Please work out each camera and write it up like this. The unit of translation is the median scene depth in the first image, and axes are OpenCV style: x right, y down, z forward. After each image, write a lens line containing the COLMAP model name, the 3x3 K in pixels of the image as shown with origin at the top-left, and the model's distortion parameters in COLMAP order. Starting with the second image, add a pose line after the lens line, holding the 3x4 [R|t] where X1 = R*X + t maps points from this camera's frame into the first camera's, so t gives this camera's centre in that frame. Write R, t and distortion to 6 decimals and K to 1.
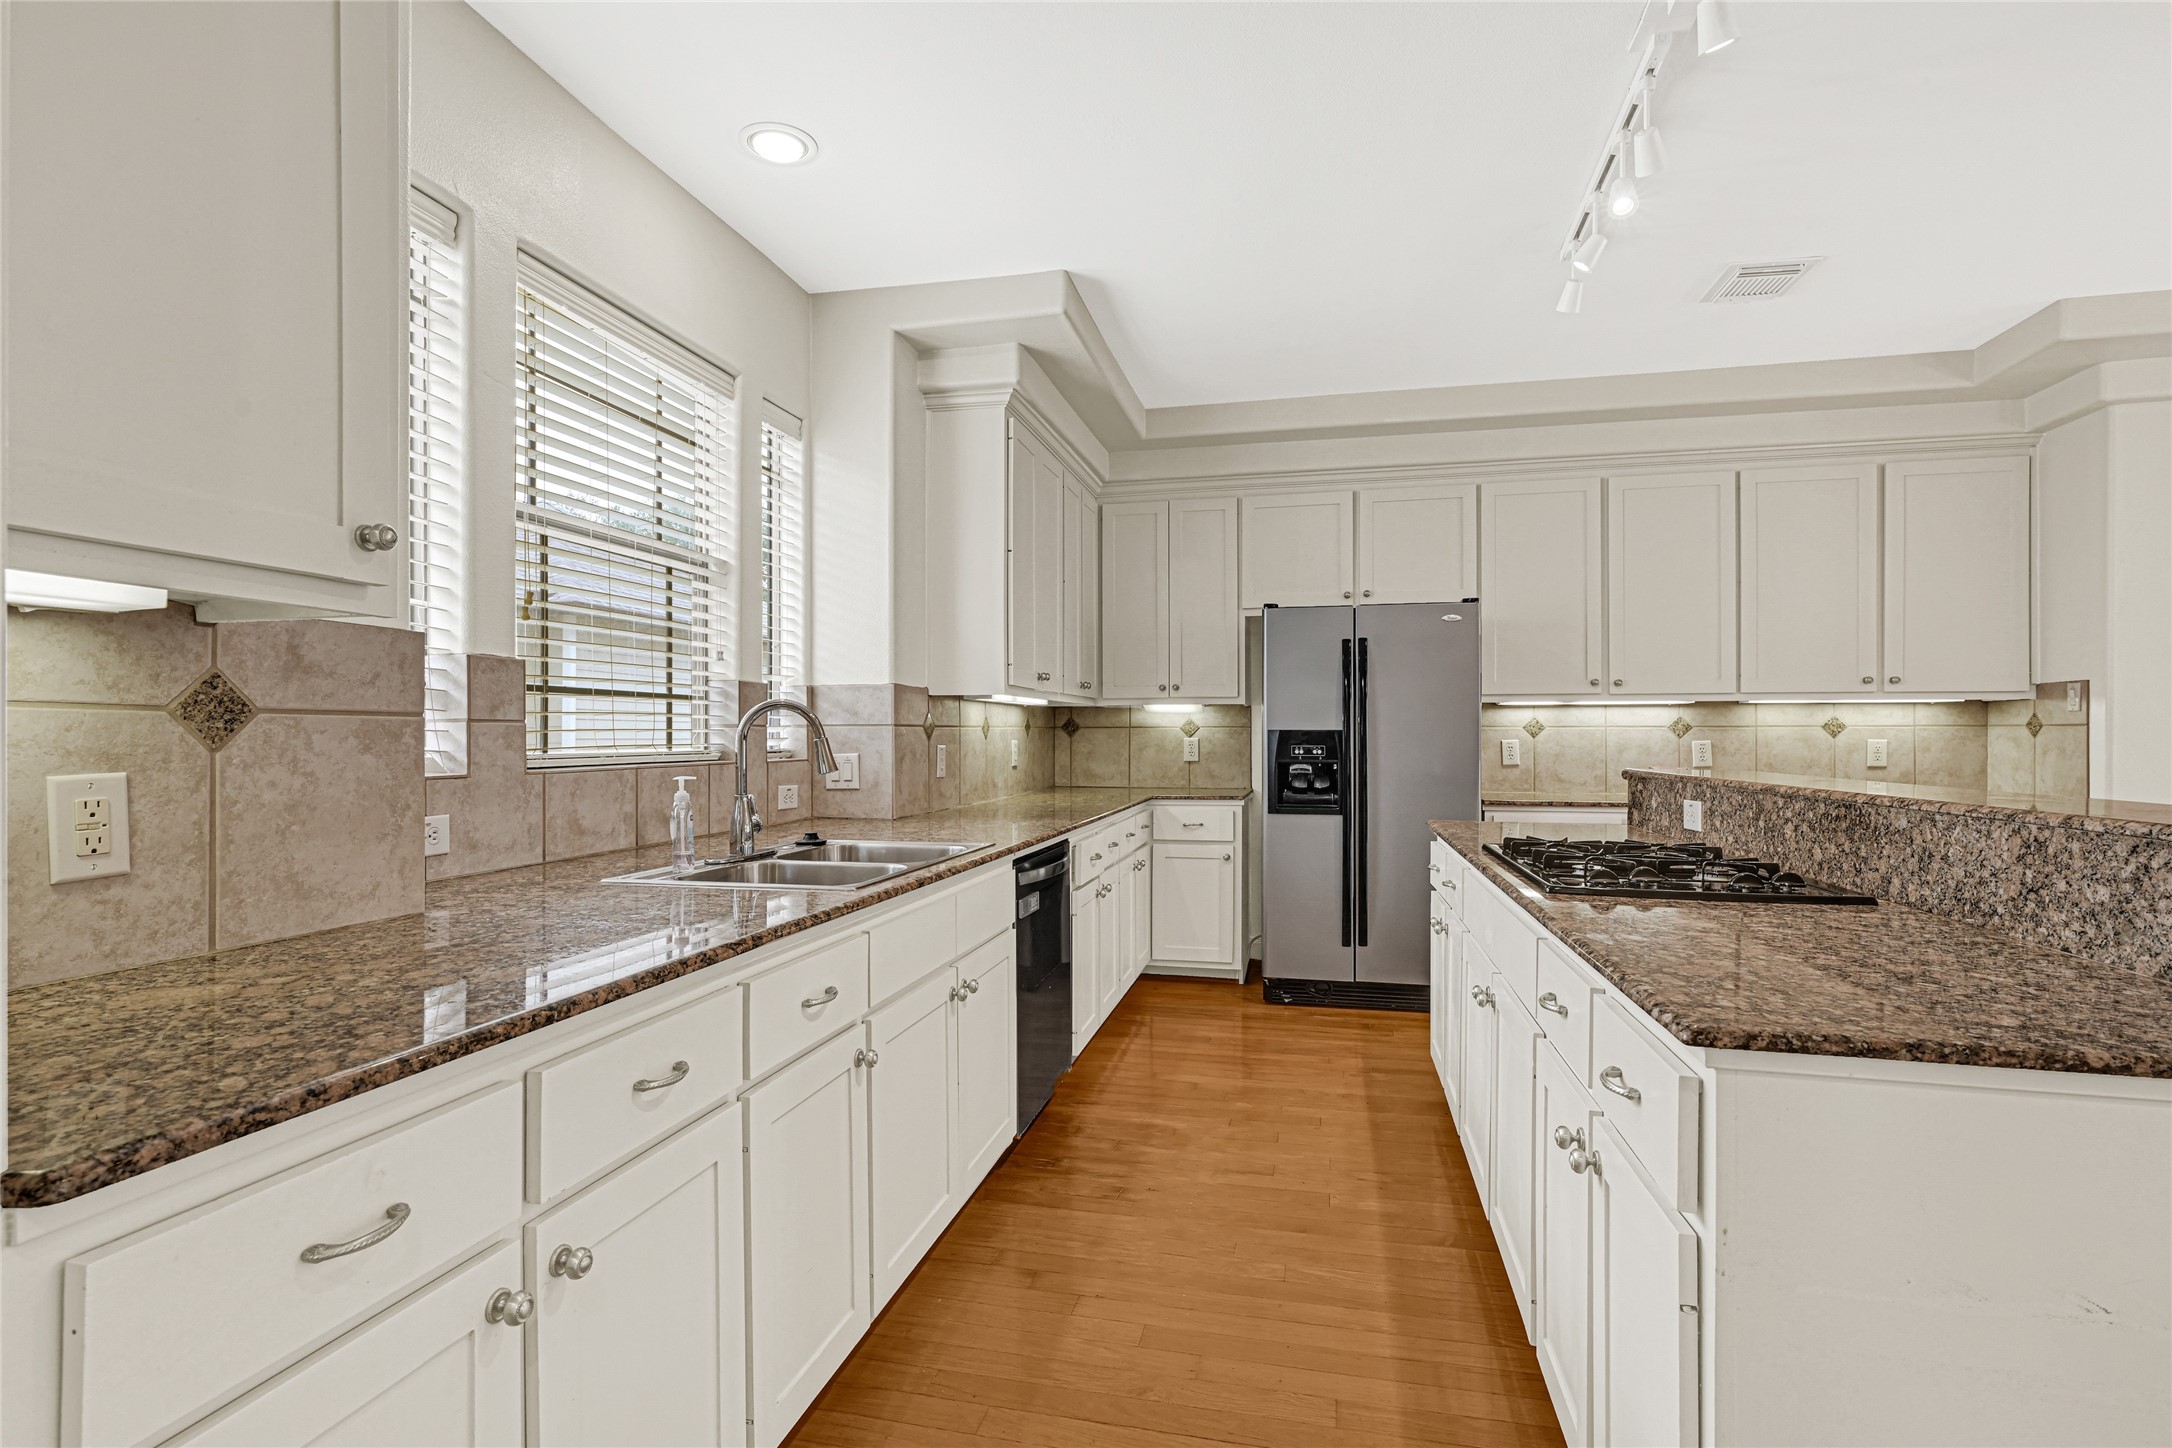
lens RADIAL K [[1020.9, 0, 1086.0], [0, 1020.9, 724.0], [0, 0, 1]] dist [0.000249, -0.000088]
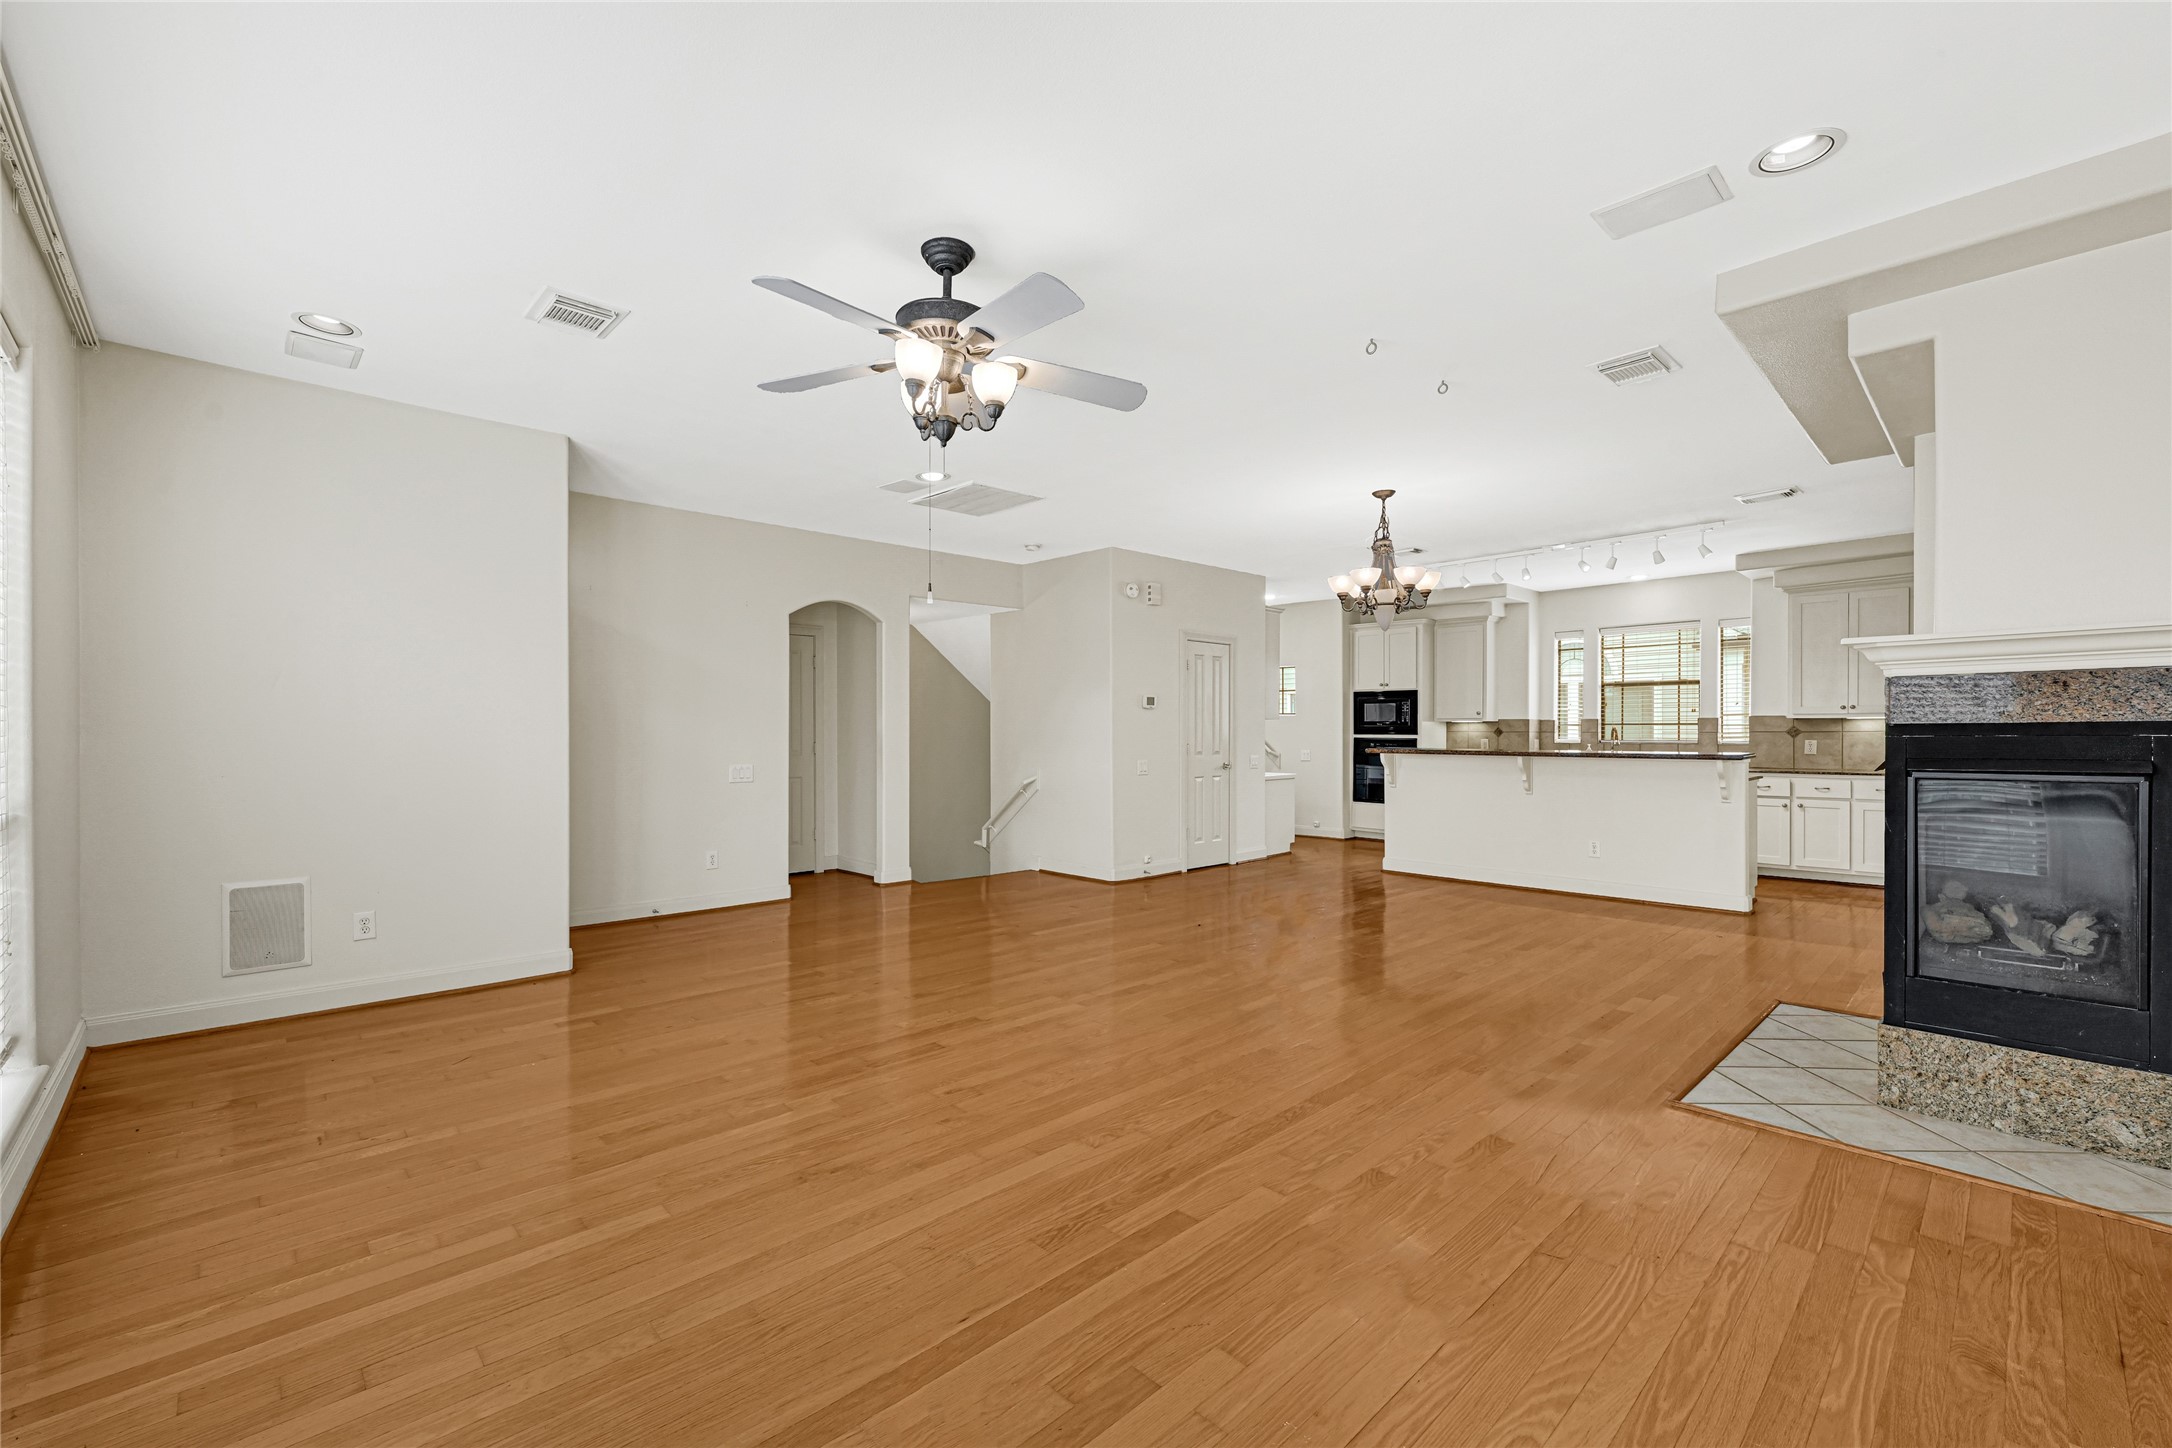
lens RADIAL K [[894.5, 0, 1088.5], [0, 894.5, 727.3], [0, 0, 1]] dist [-0.000123, 0.000008]
pose [[-0.540076, -0.001810, -0.841614, 1.966053], [0.011441, 0.999890, -0.009492, -0.005929], [0.841538, -0.014755, -0.539996, 0.597632]]
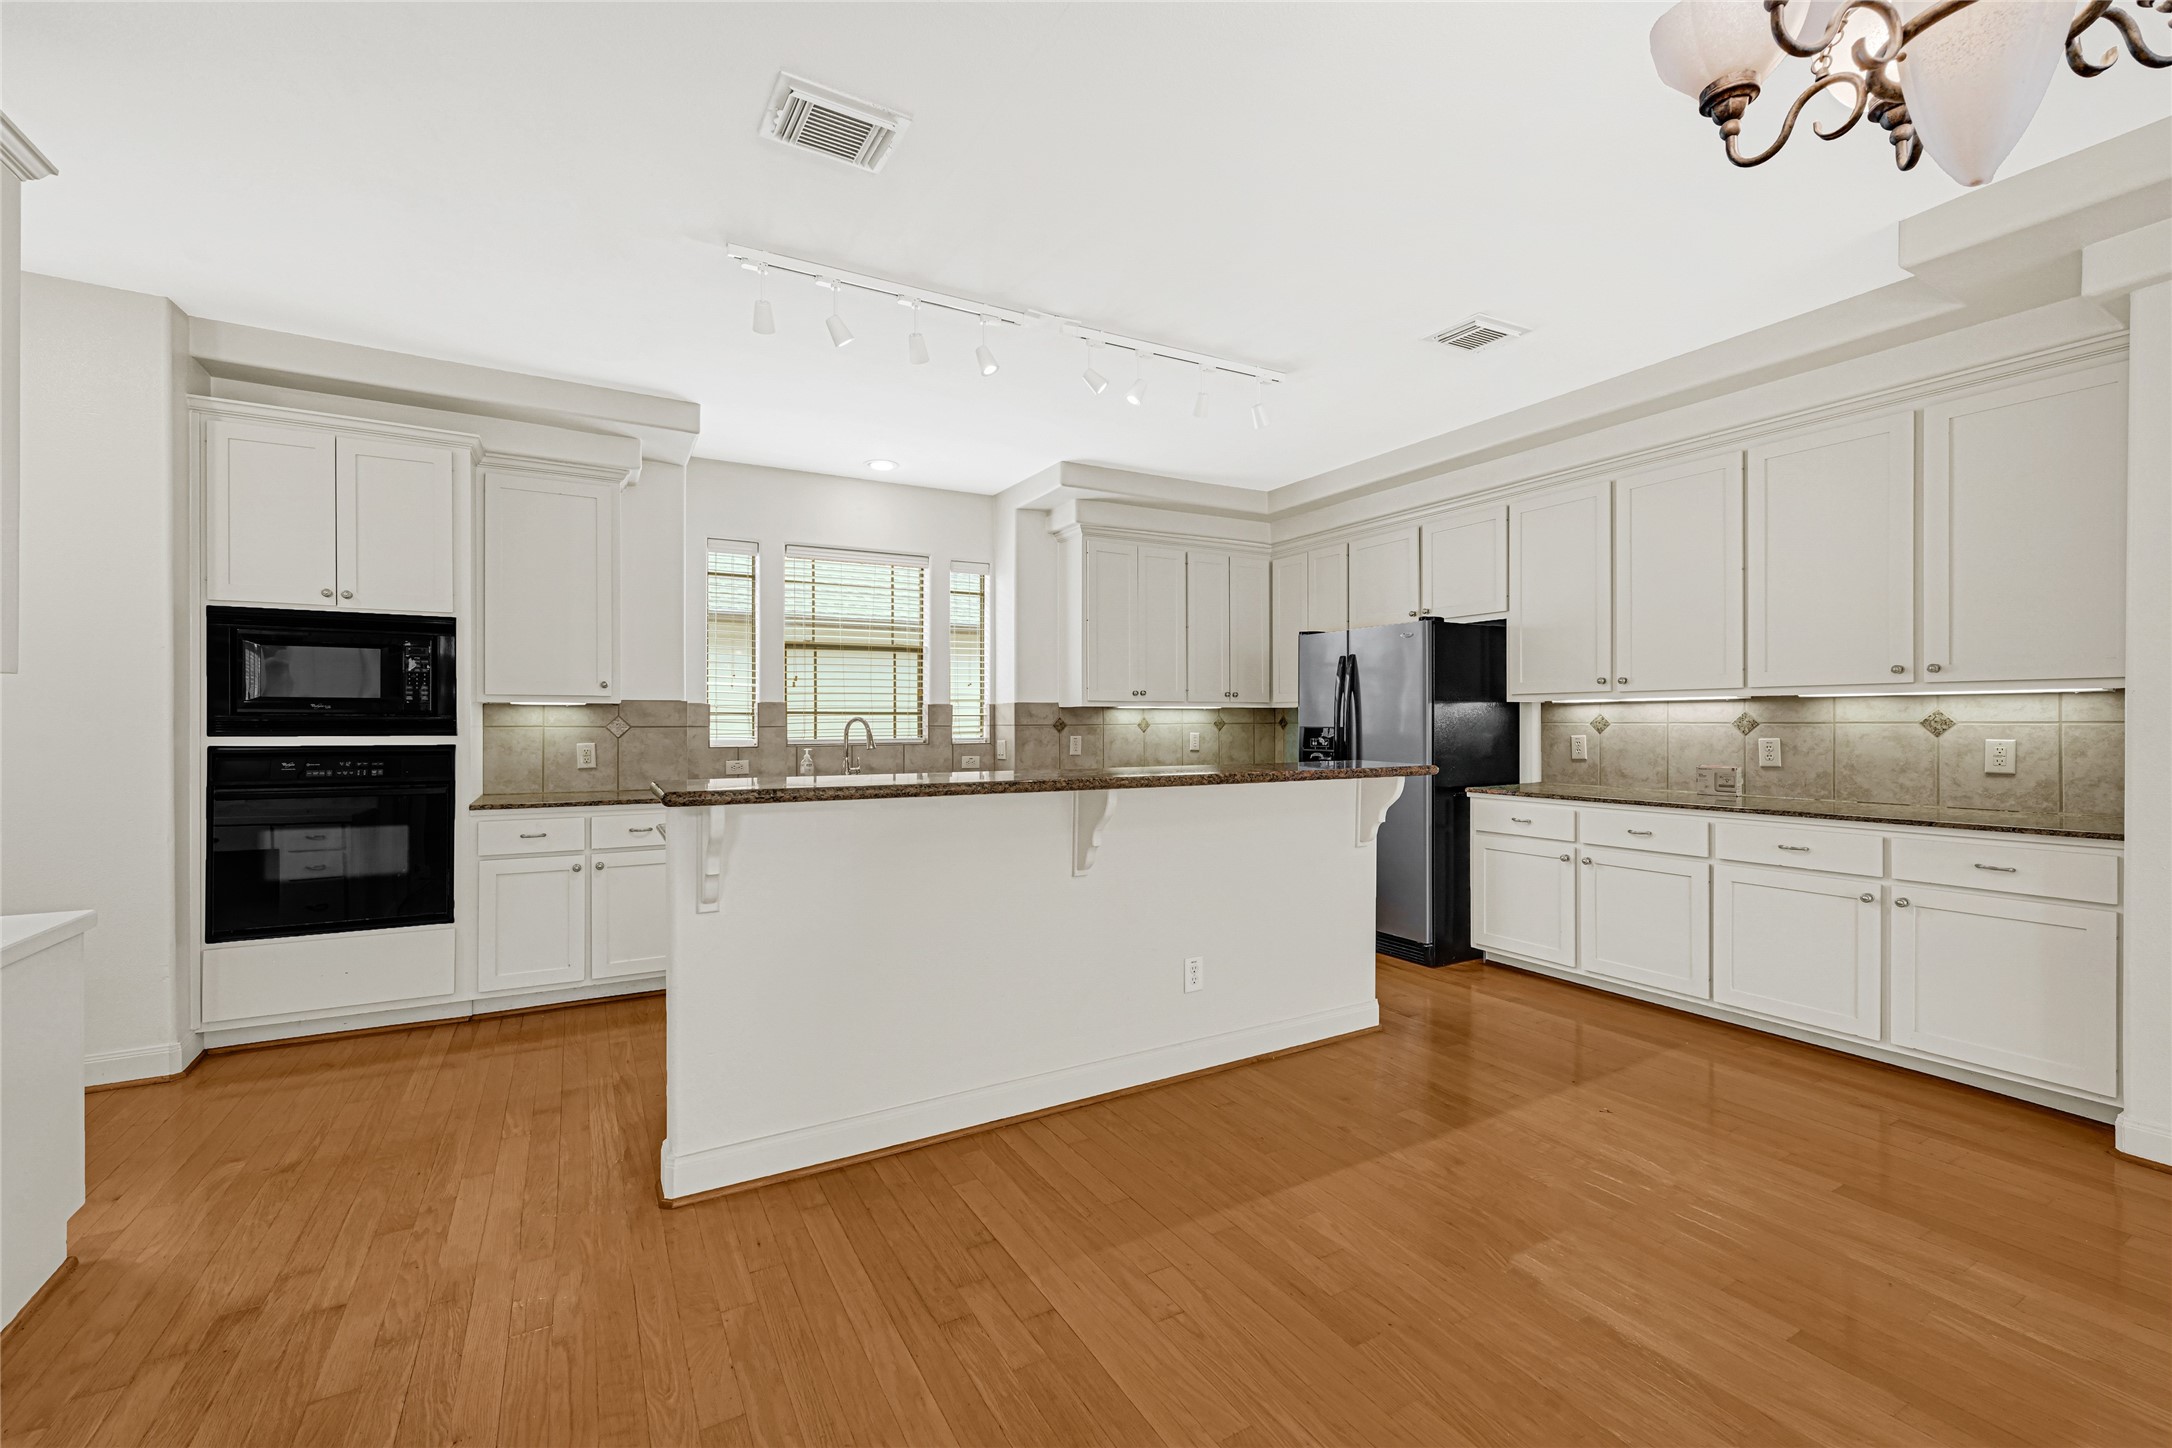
lens RADIAL K [[894.5, 0, 1088.5], [0, 894.5, 727.3], [0, 0, 1]] dist [-0.000123, 0.000008]
pose [[0.684271, 0.002192, -0.729225, 0.792714], [0.010459, 0.999863, 0.012820, -0.010677], [0.729153, -0.016399, 0.684154, -0.001635]]
